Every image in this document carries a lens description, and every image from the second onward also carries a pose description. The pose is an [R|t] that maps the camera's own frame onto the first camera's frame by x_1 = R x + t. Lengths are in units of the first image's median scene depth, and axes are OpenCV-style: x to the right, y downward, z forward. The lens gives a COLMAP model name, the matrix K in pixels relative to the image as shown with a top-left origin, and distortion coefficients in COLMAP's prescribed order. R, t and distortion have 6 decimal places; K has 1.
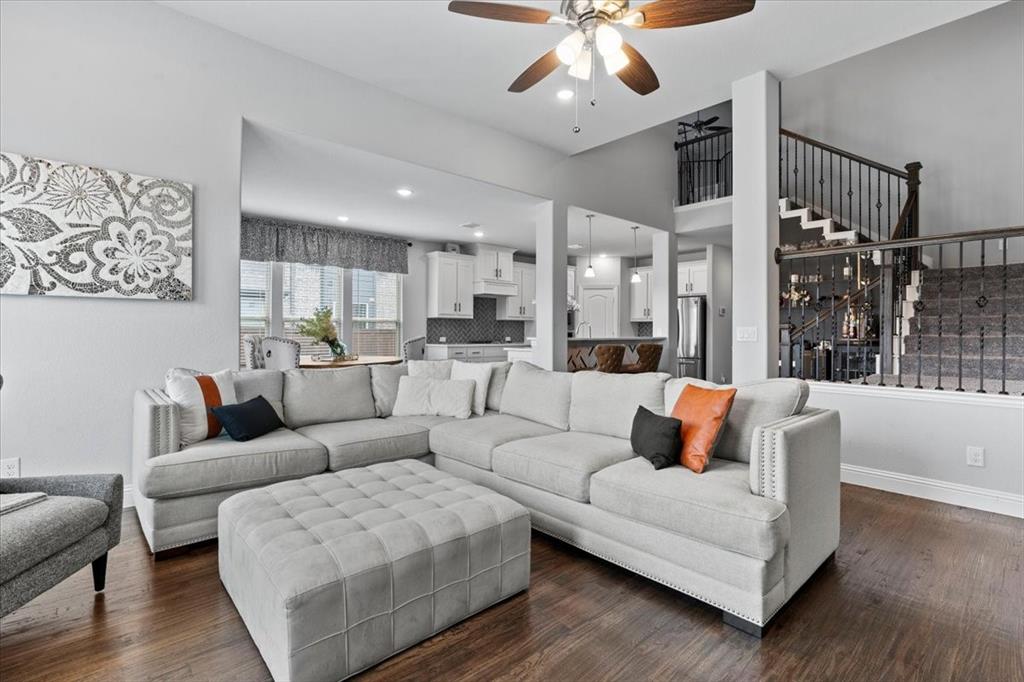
lens RADIAL K [[467.9, 0, 512.8], [0, 467.9, 337.4], [0, 0, 1]] dist [-0.004875, -0.000024]
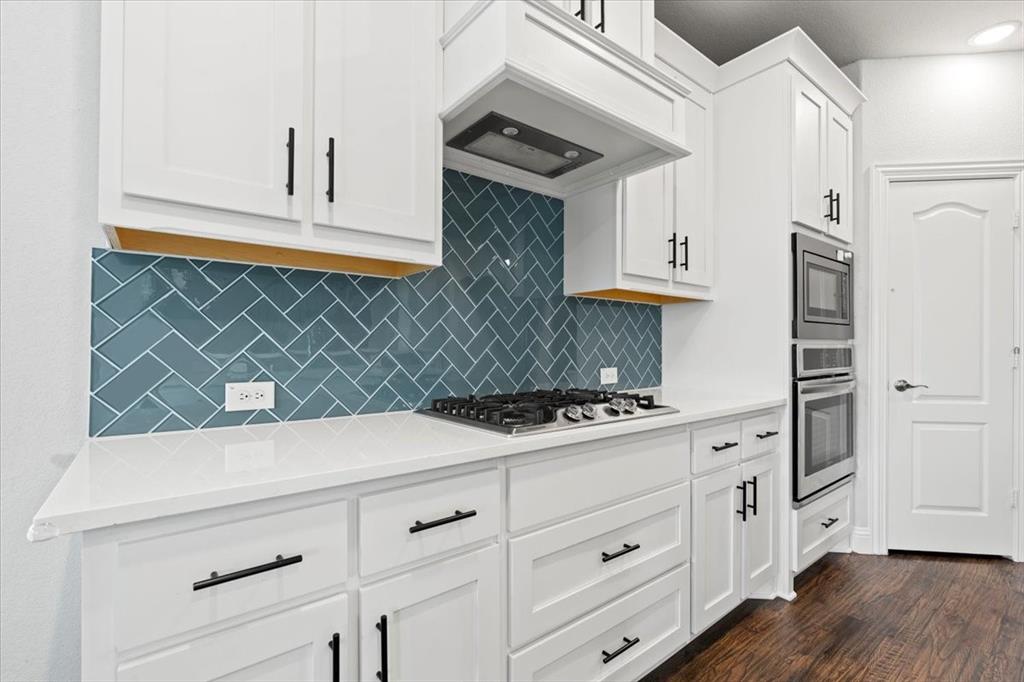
lens RADIAL K [[467.9, 0, 511.7], [0, 467.9, 344.0], [0, 0, 1]] dist [-0.004875, -0.000024]
pose [[0.997917, -0.000926, -0.064502, -0.049503], [0.000284, 0.999950, -0.009952, -0.011758], [0.064508, 0.009913, 0.997868, 0.838248]]
